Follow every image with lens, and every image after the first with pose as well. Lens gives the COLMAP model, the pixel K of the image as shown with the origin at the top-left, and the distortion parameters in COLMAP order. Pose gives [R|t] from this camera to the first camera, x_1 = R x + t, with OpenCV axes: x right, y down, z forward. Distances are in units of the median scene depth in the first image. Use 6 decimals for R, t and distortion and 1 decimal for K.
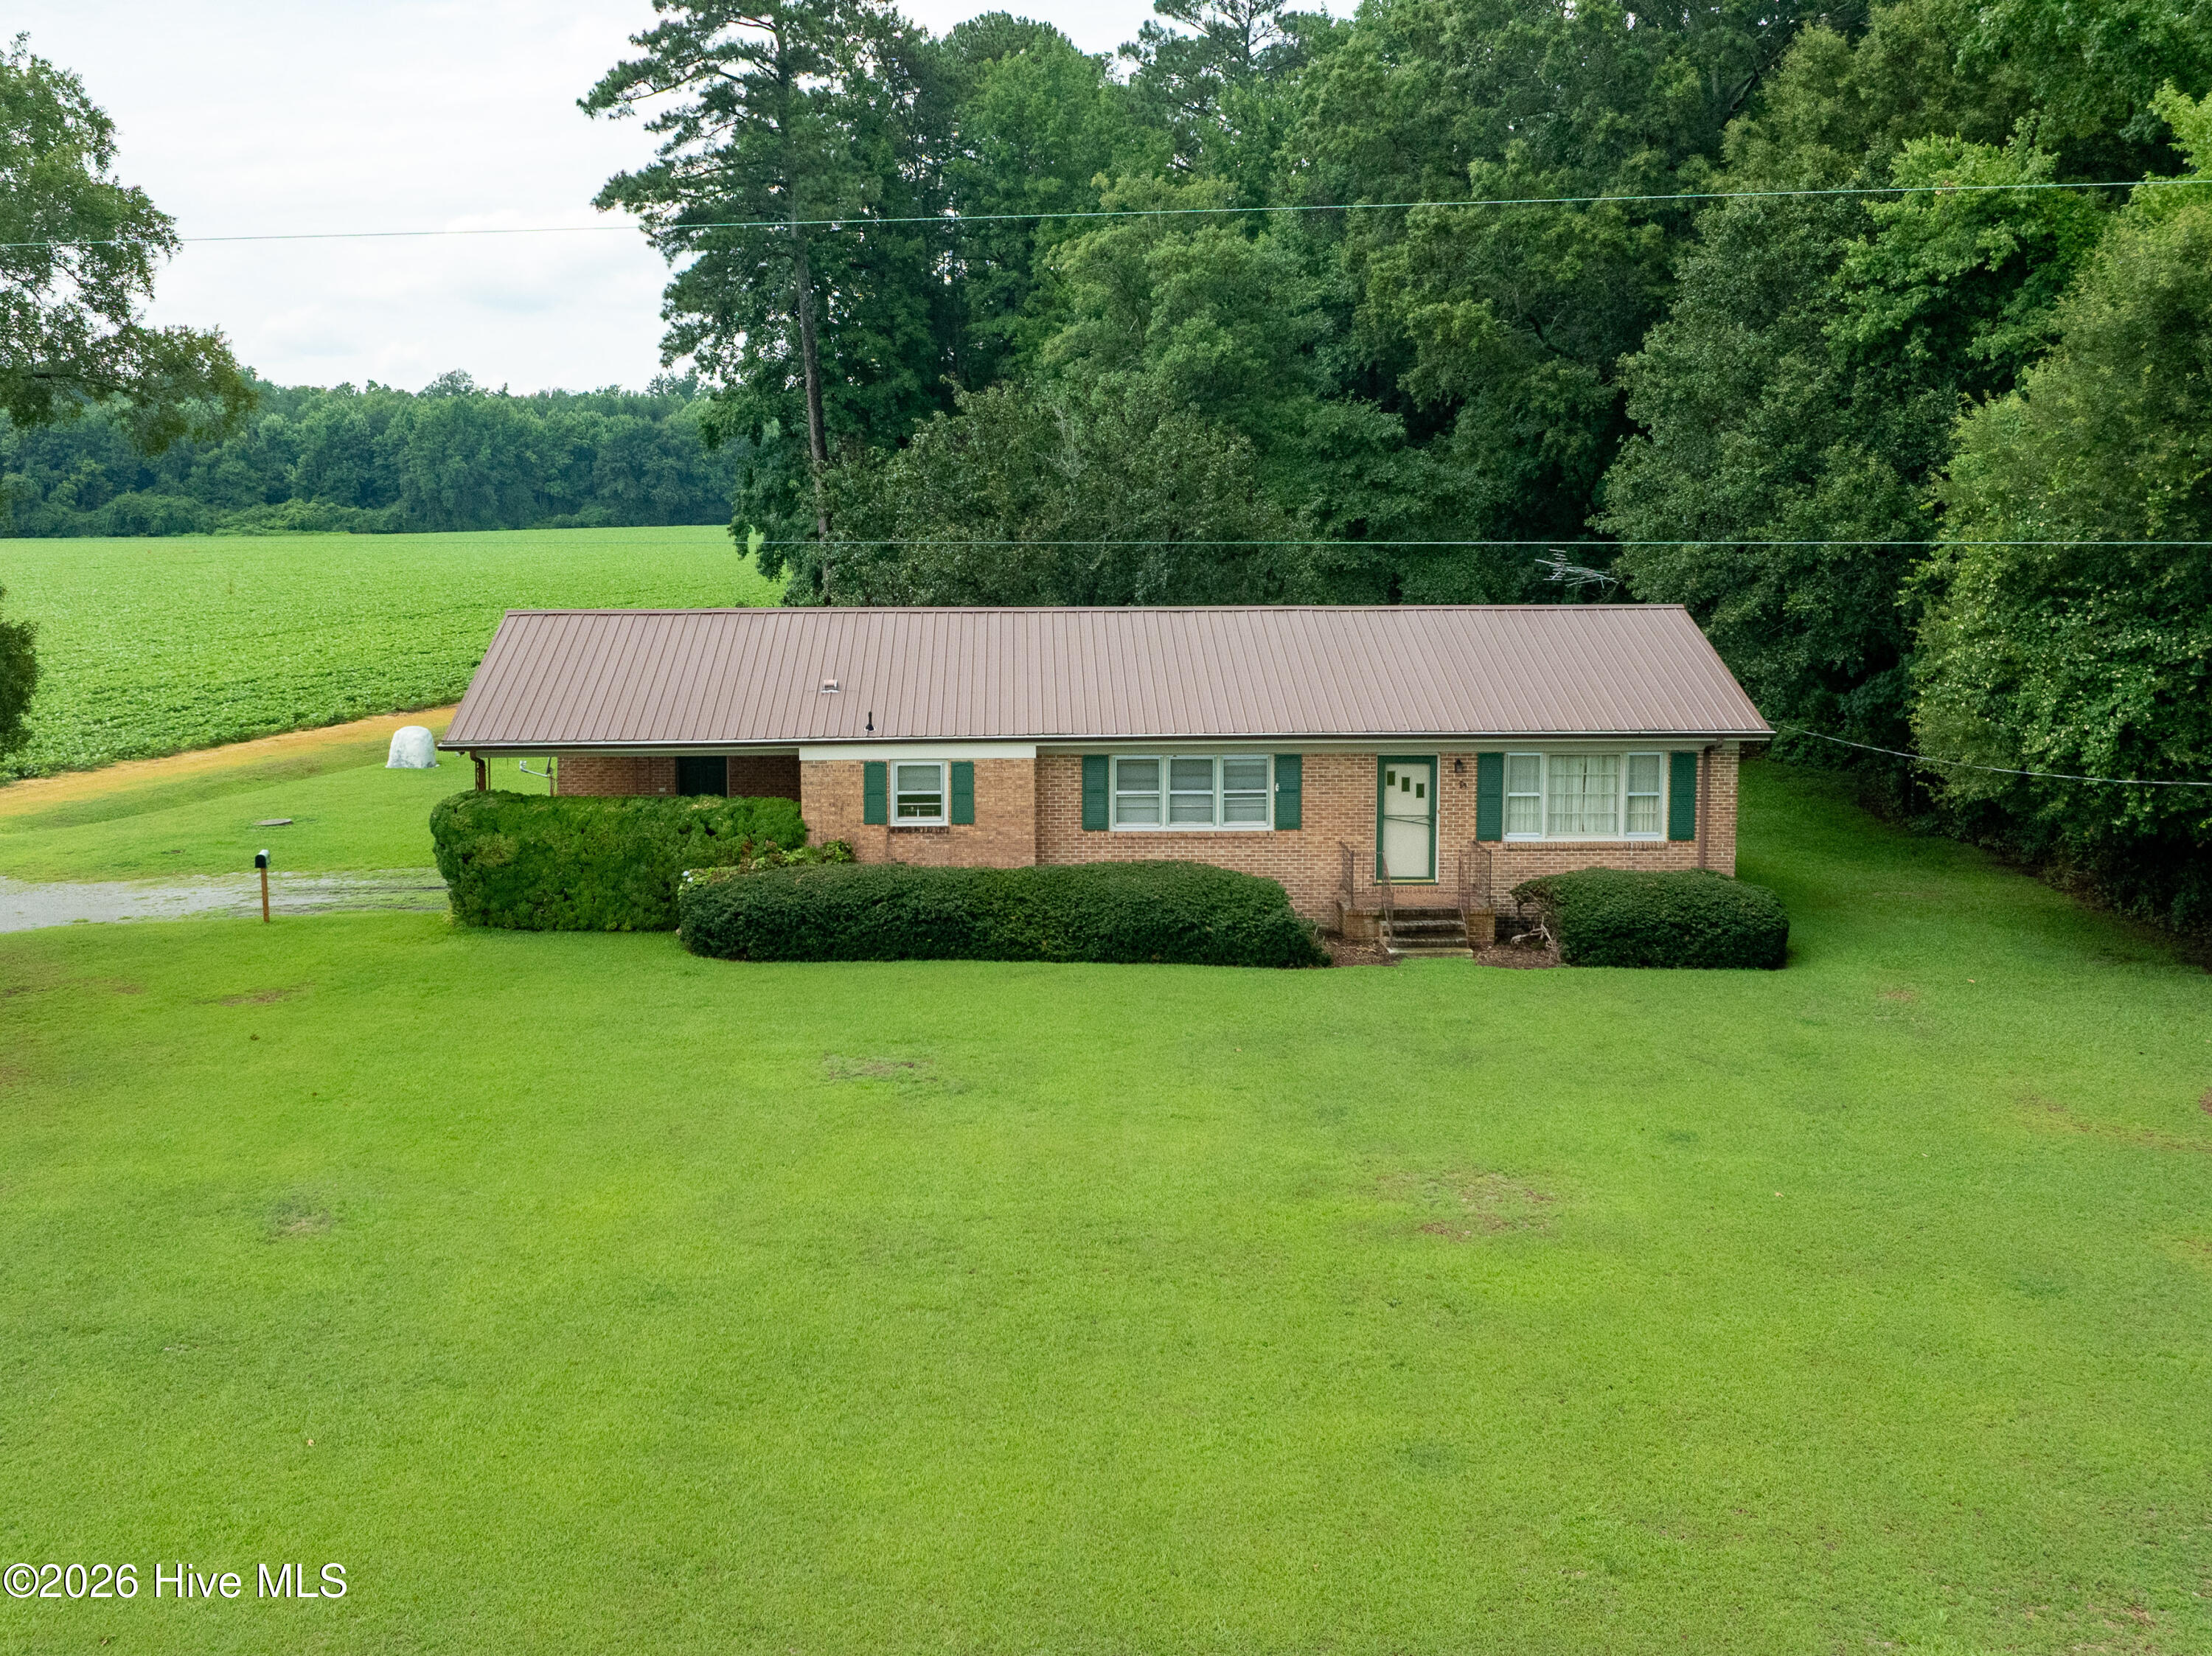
lens RADIAL K [[2328.3, 0, 1003.9], [0, 2328.3, 749.0], [0, 0, 1]] dist [-0.040550, 0.000000]
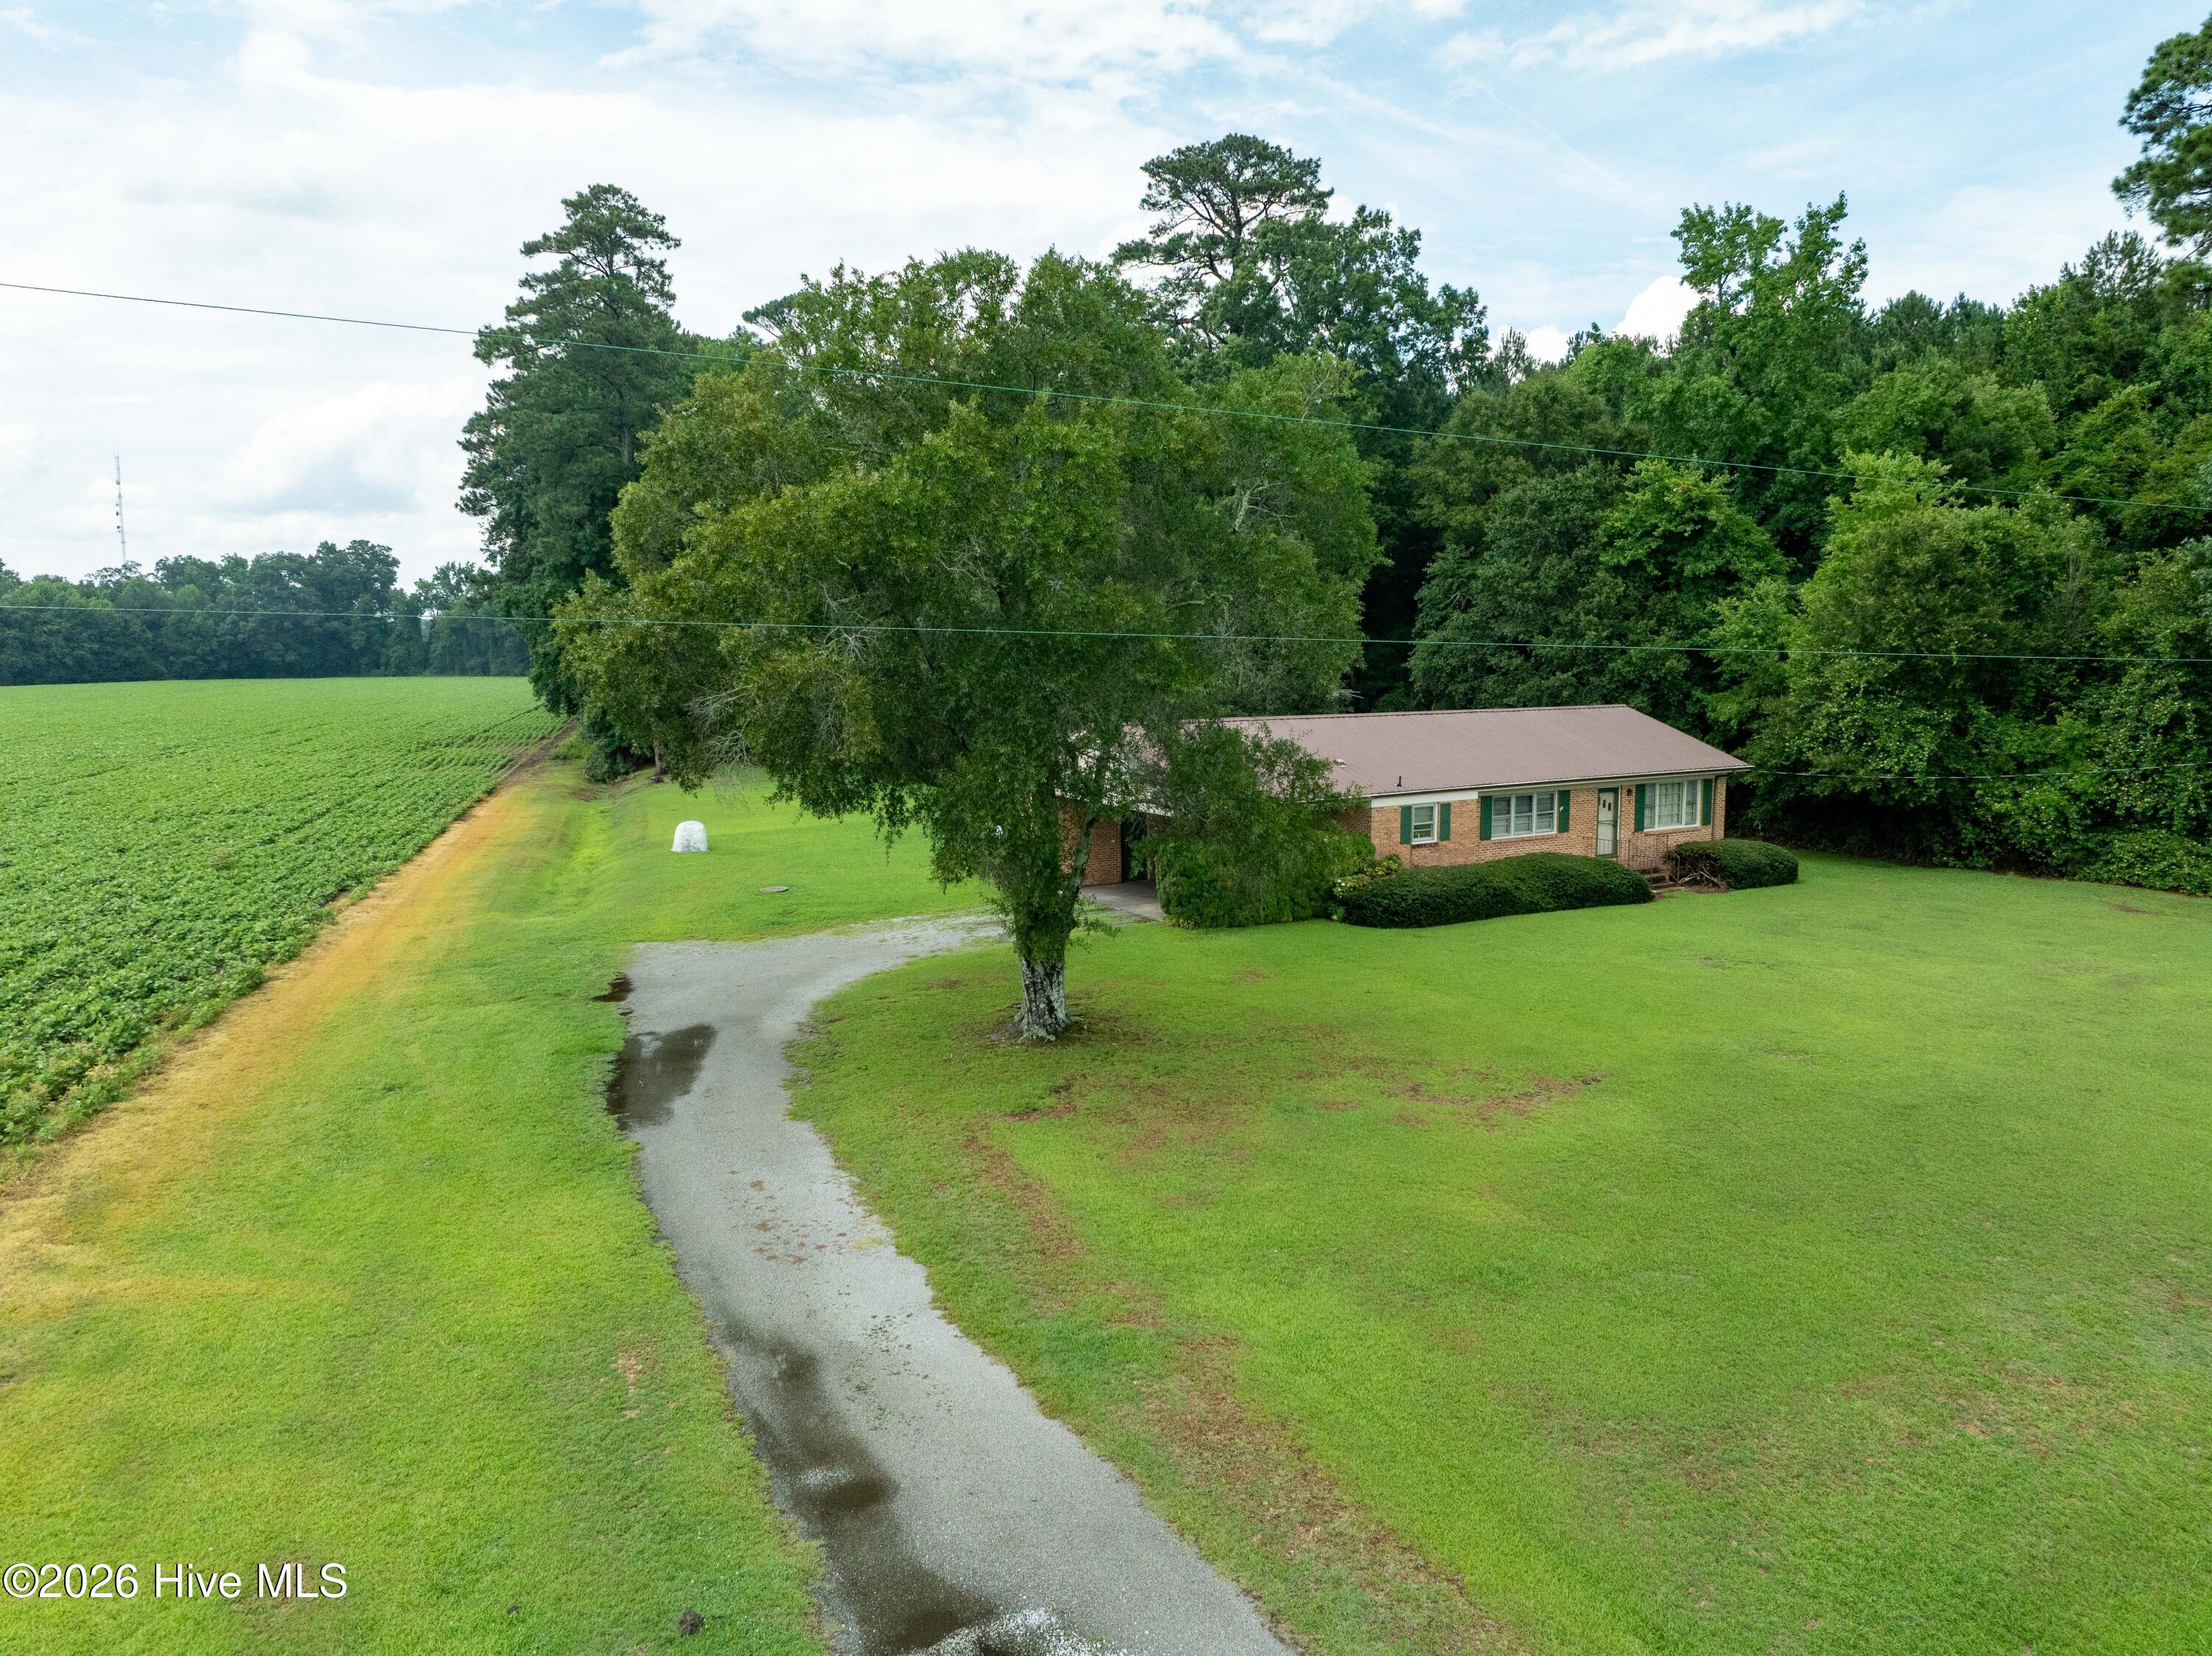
lens RADIAL K [[1562.9, 0, 1110.1], [0, 1562.9, 827.2], [0, 0, 1]] dist [-0.041861, 0.011216]
pose [[0.851936, -0.060984, 0.520083, -0.801128], [0.060562, 0.998005, 0.017818, -0.011758], [-0.520133, 0.016317, 0.853930, 0.157593]]
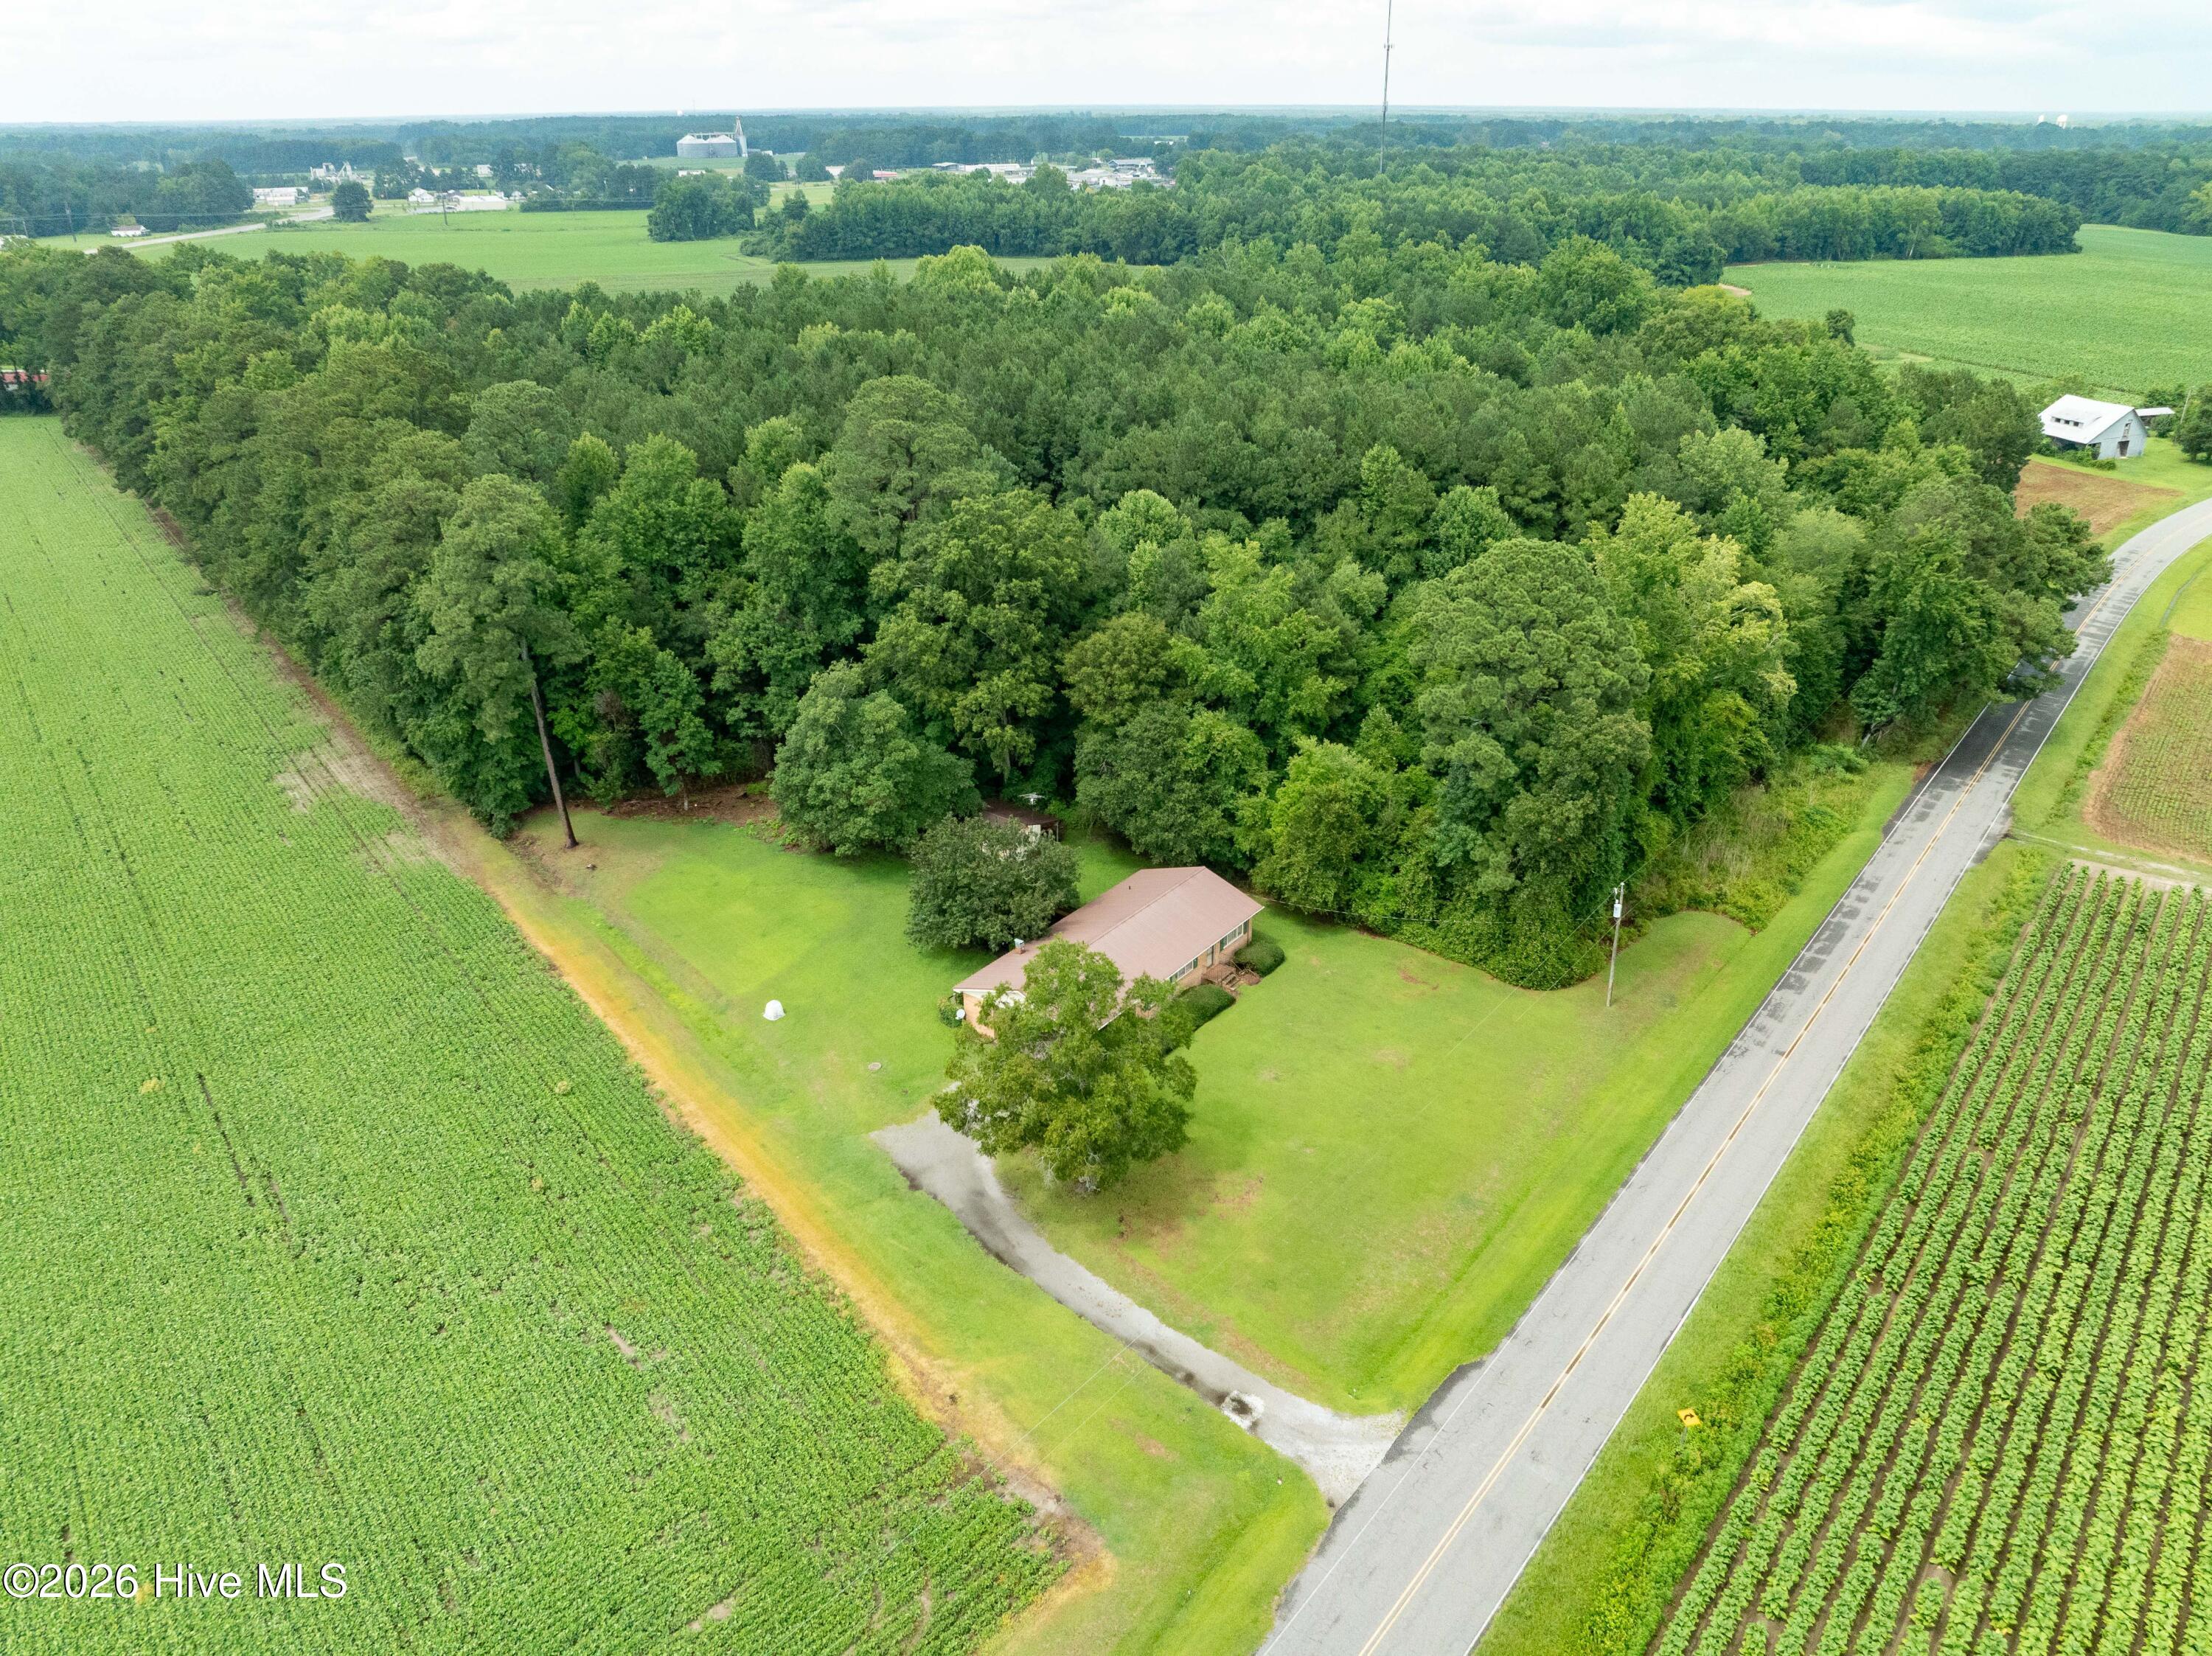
lens RADIAL K [[1562.9, 0, 1122.8], [0, 1562.9, 818.8], [0, 0, 1]] dist [-0.041861, 0.011216]
pose [[0.587317, -0.337544, 0.735611, -1.944405], [0.092372, 0.930899, 0.353404, -1.229368], [-0.804069, -0.139611, 0.577912, -0.486943]]
